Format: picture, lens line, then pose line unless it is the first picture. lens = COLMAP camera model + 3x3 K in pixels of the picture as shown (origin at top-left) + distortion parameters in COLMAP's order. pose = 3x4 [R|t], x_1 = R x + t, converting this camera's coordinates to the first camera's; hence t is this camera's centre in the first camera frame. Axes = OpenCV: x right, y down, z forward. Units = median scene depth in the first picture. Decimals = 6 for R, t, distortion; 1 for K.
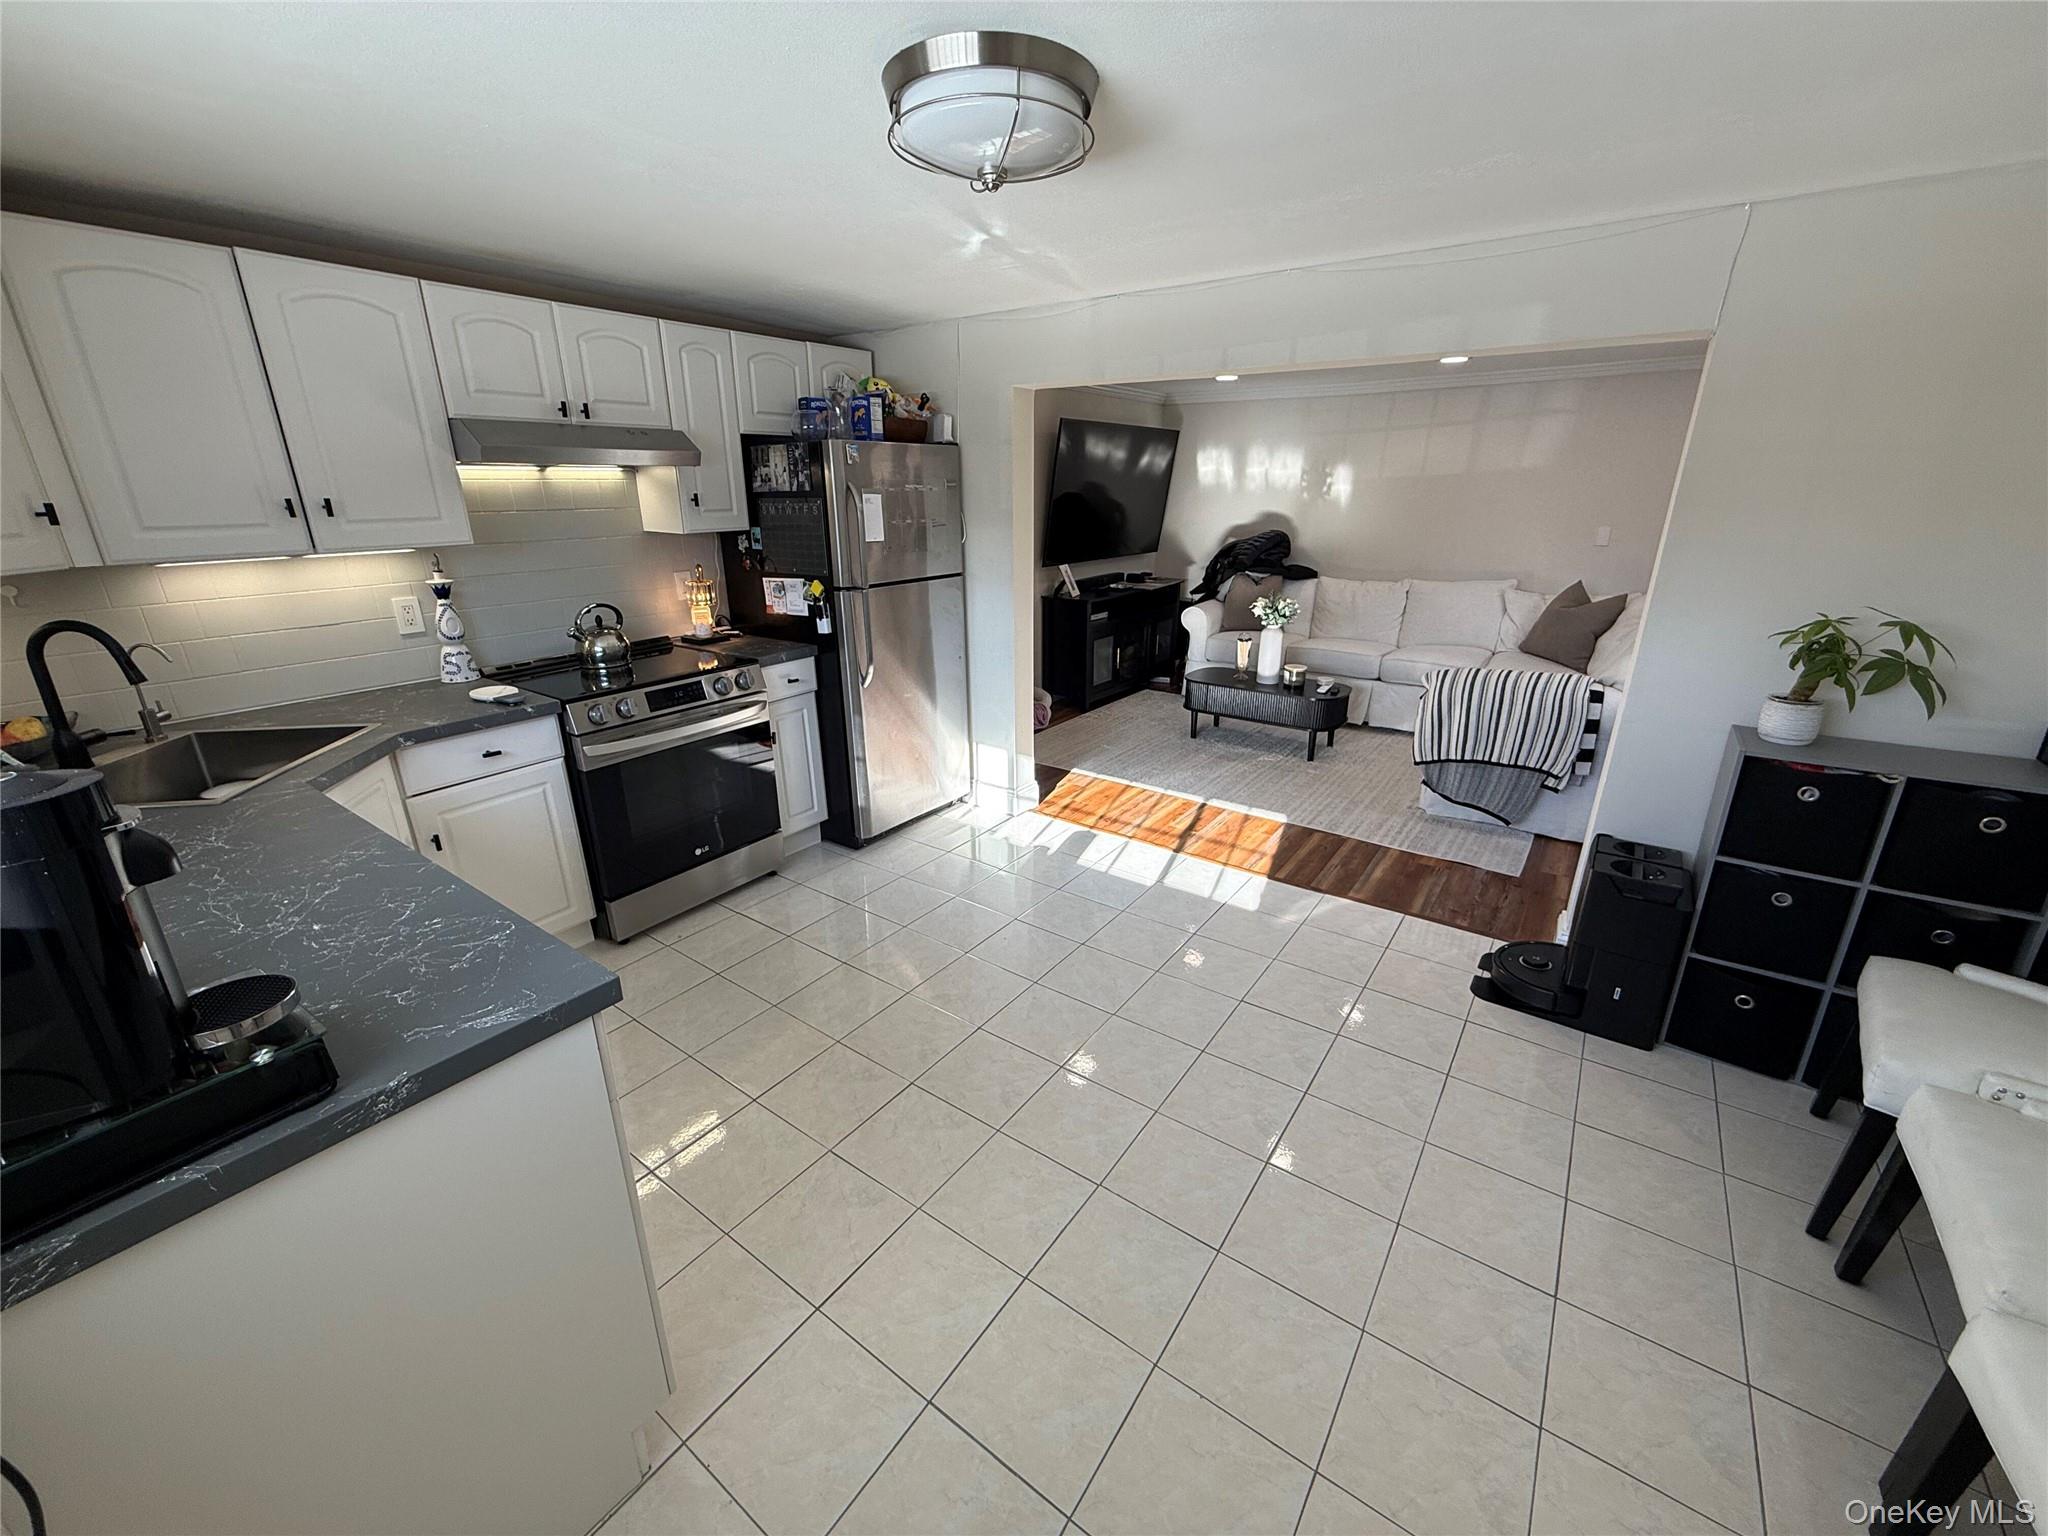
lens RADIAL K [[816.6, 0, 1018.3], [0, 816.6, 769.7], [0, 0, 1]] dist [0.000755, 0.000150]
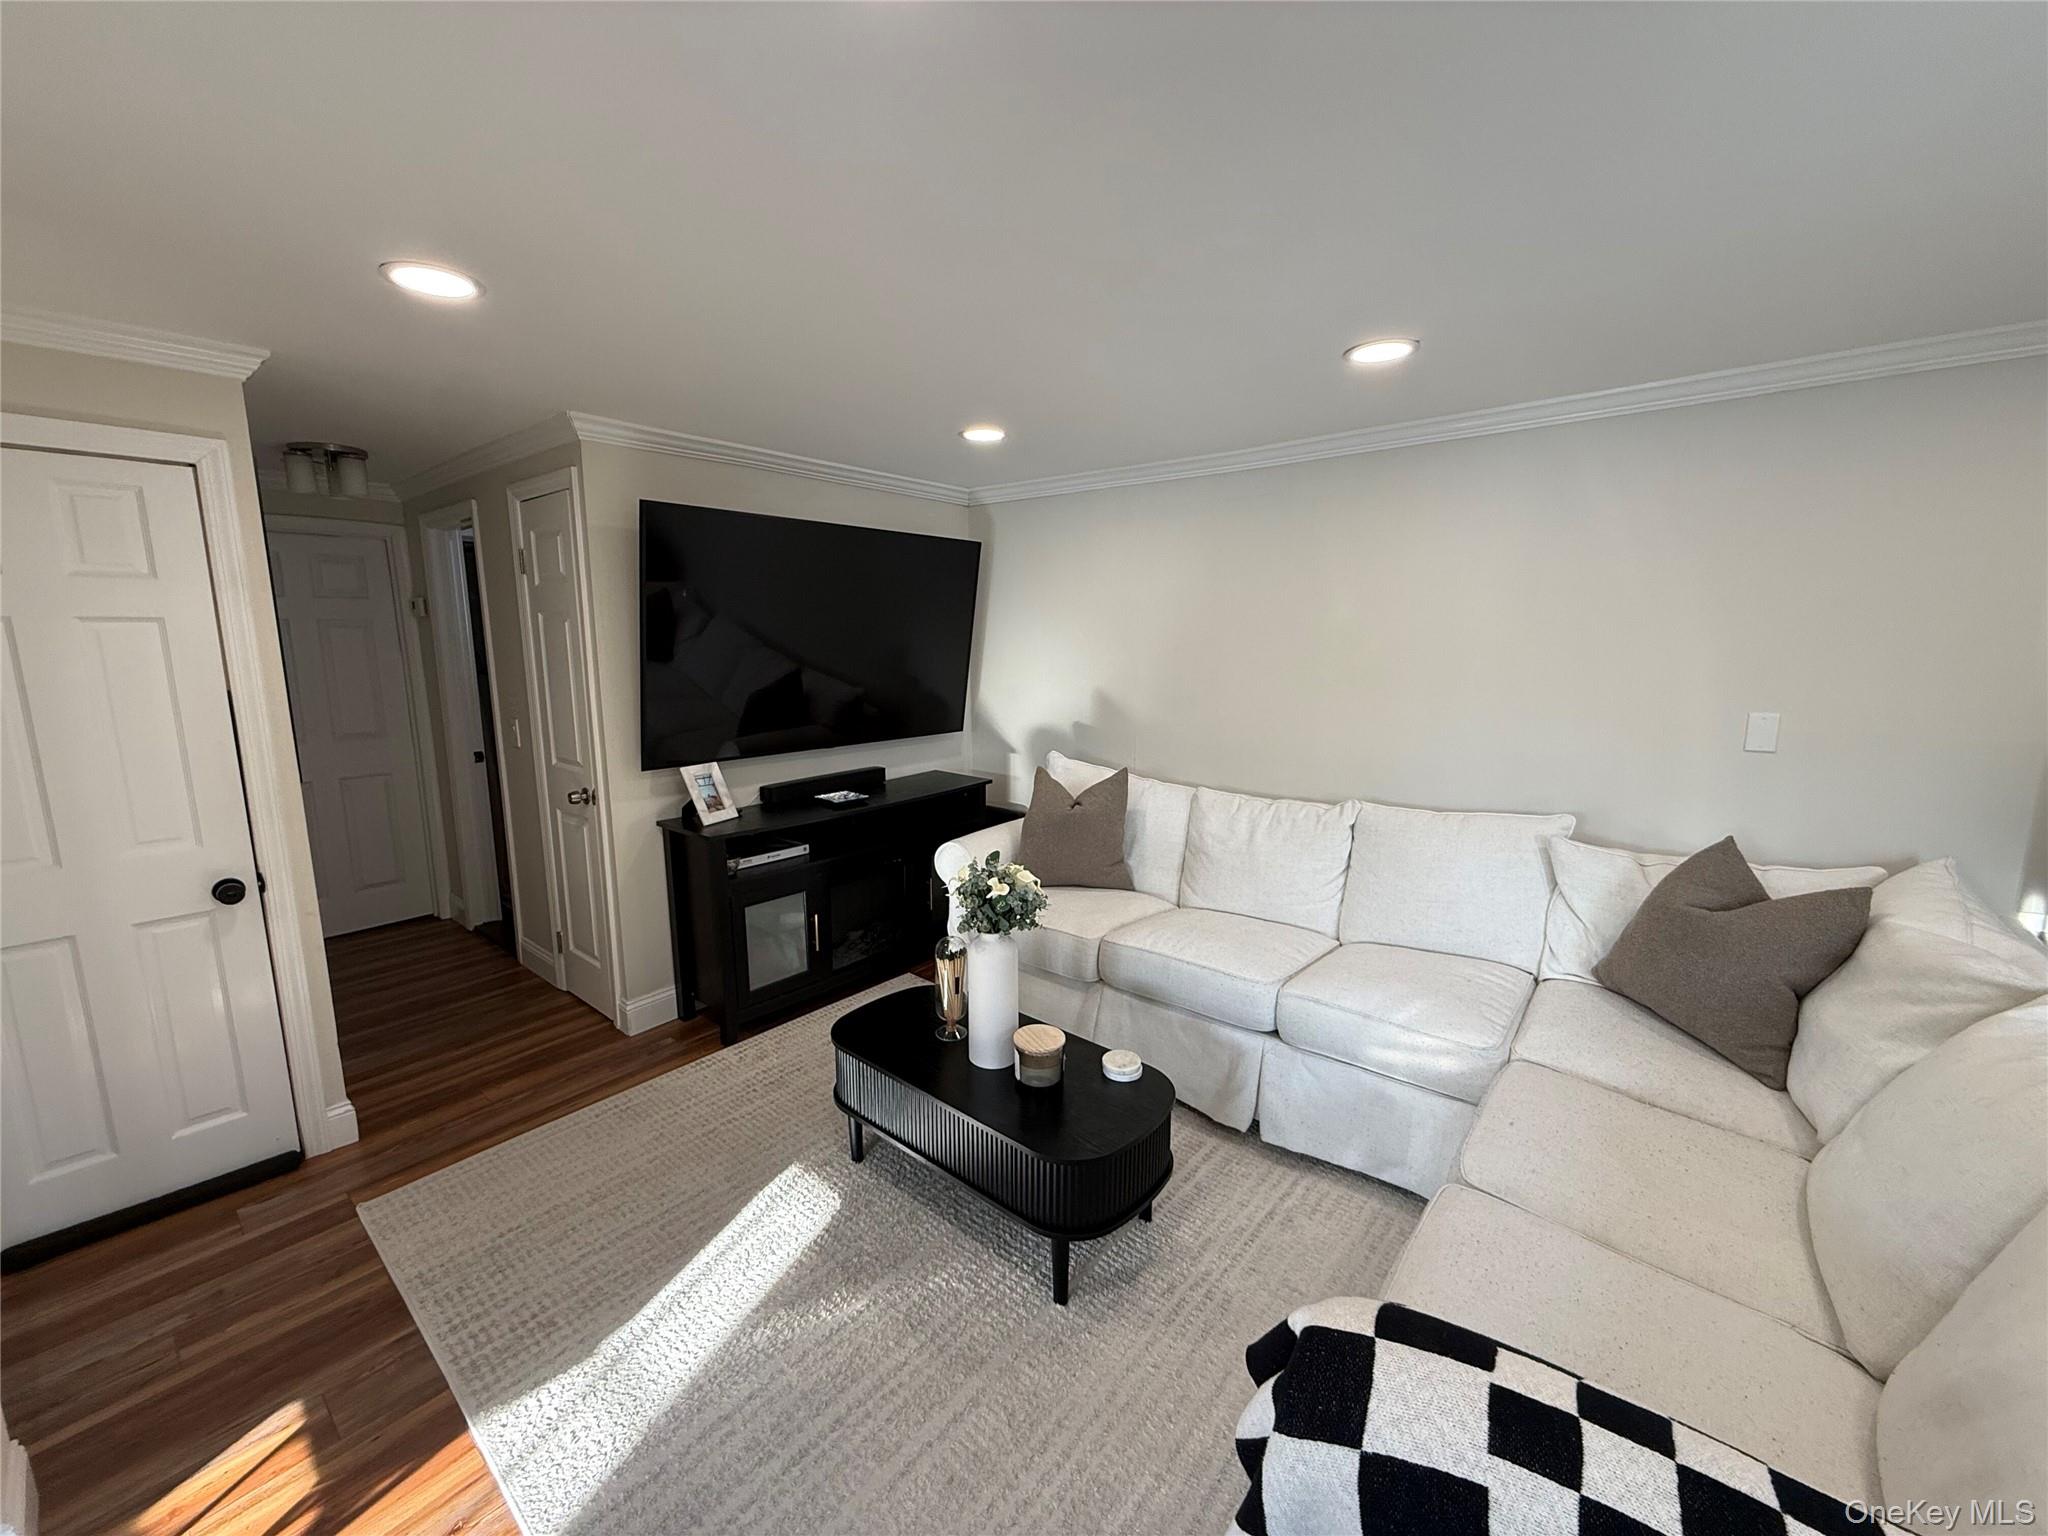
lens RADIAL K [[816.6, 0, 1018.3], [0, 816.6, 769.7], [0, 0, 1]] dist [0.000755, 0.000150]
pose [[0.998041, 0.014547, -0.060844, 0.467634], [-0.024611, 0.985465, -0.168087, -0.252514], [0.057514, 0.169255, 0.983893, 0.754014]]
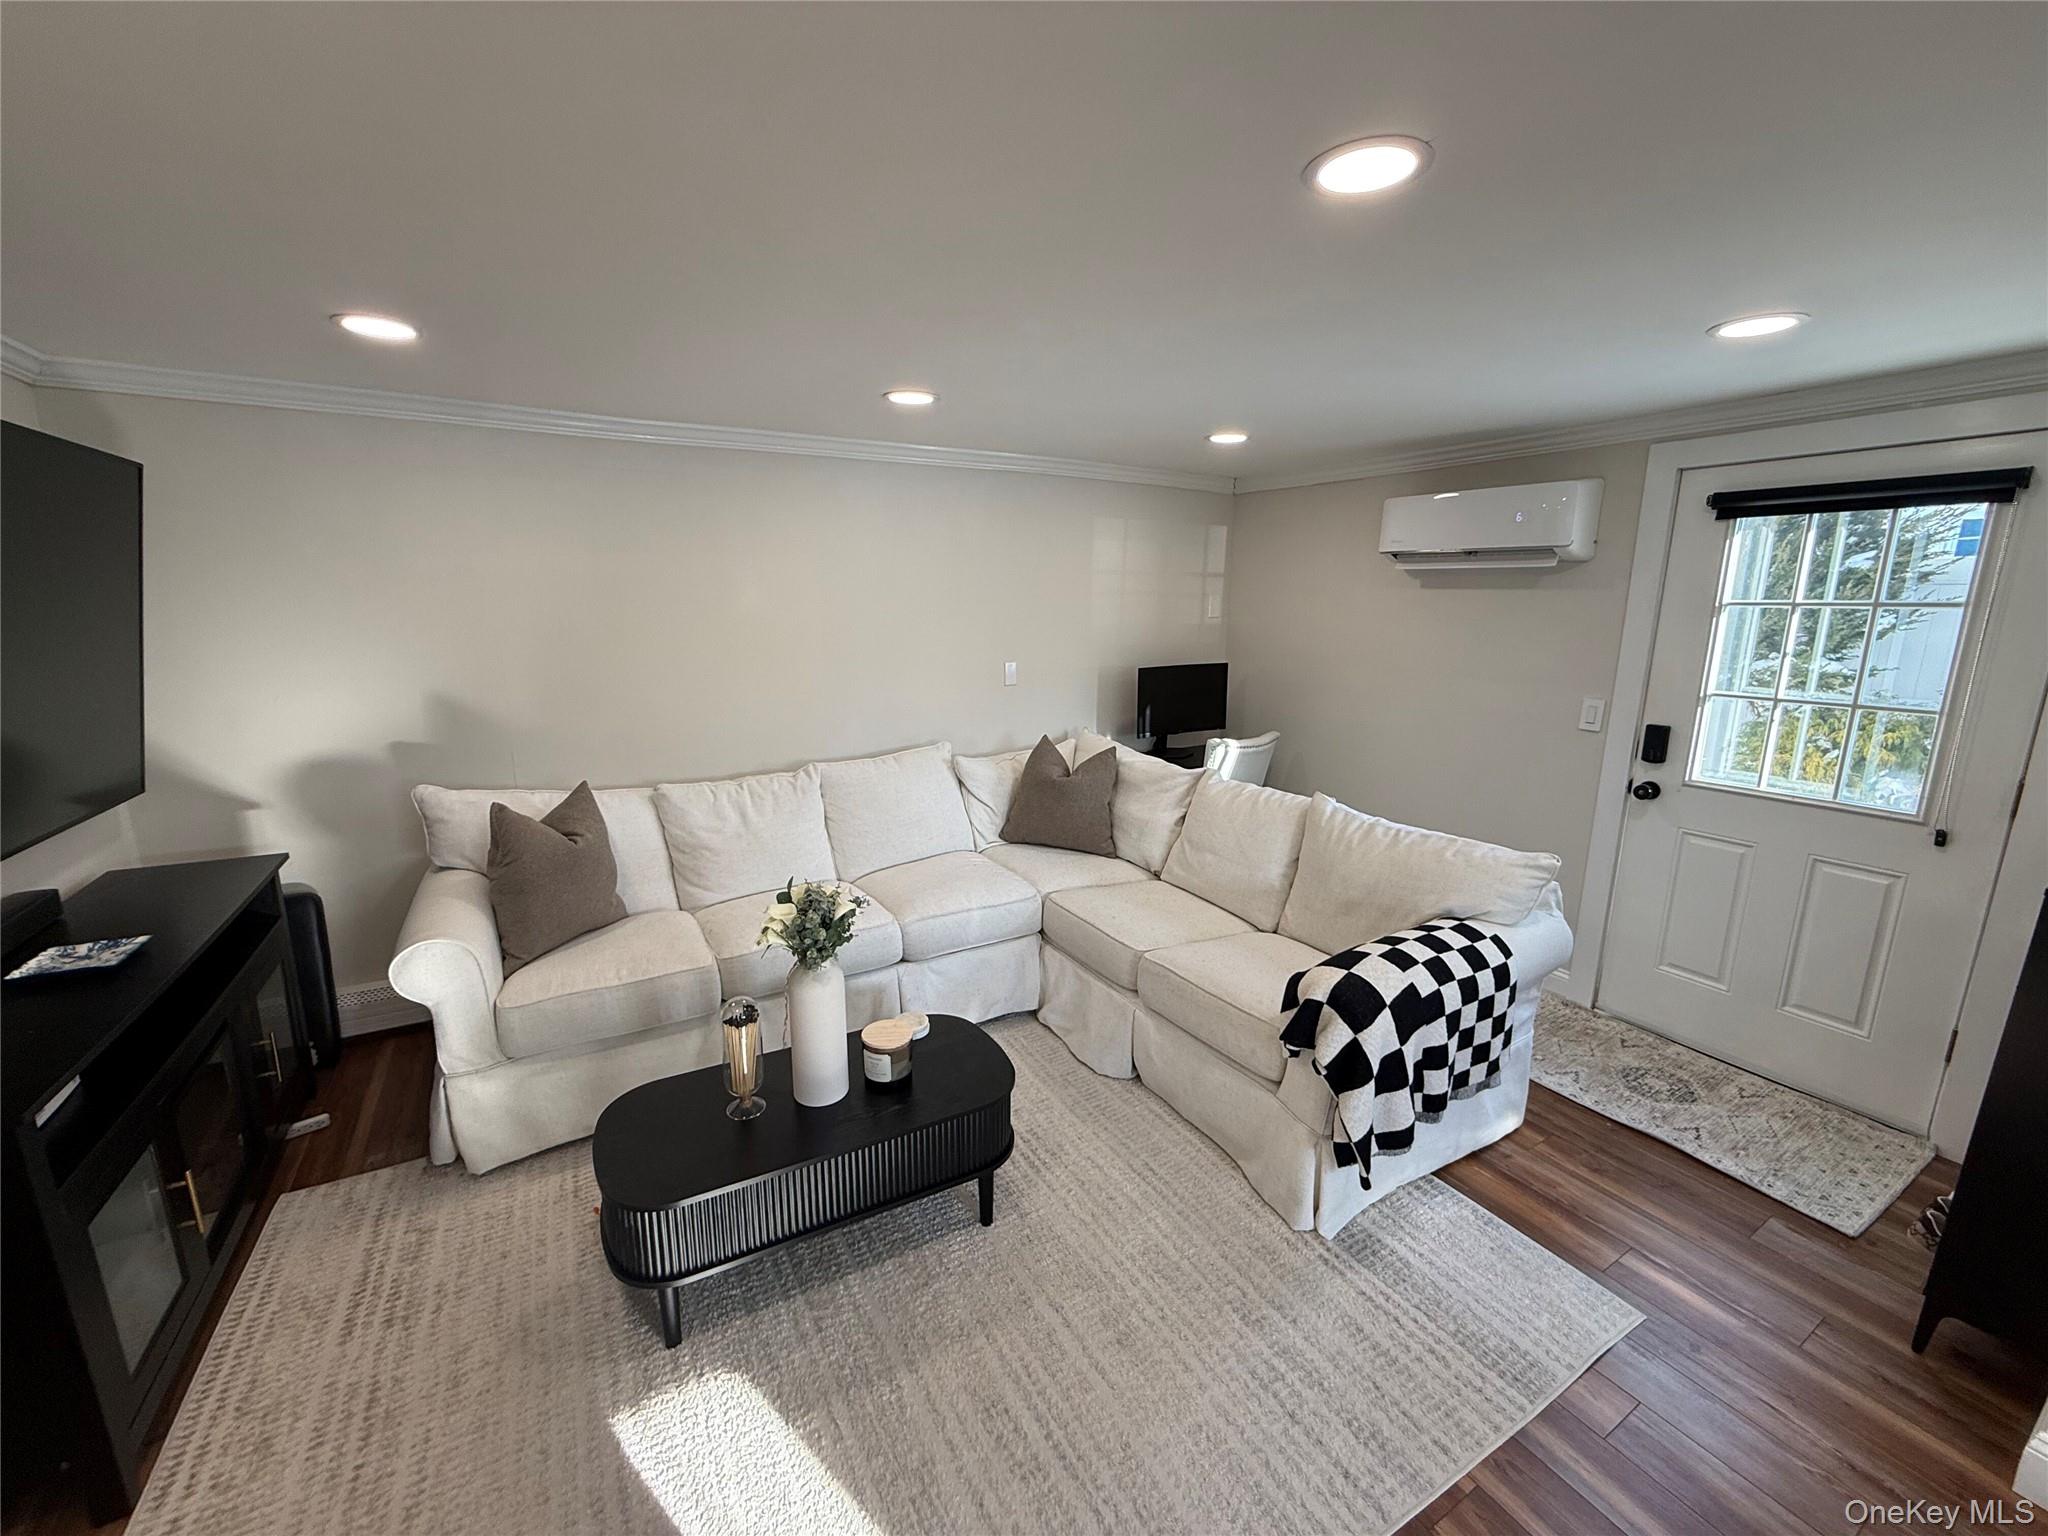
lens RADIAL K [[816.6, 0, 1018.3], [0, 816.6, 769.7], [0, 0, 1]] dist [0.000755, 0.000150]
pose [[0.402812, -0.186247, 0.896133, 0.020478], [0.294018, 0.953518, 0.066012, -0.349558], [-0.866773, 0.236888, 0.438848, 0.962663]]
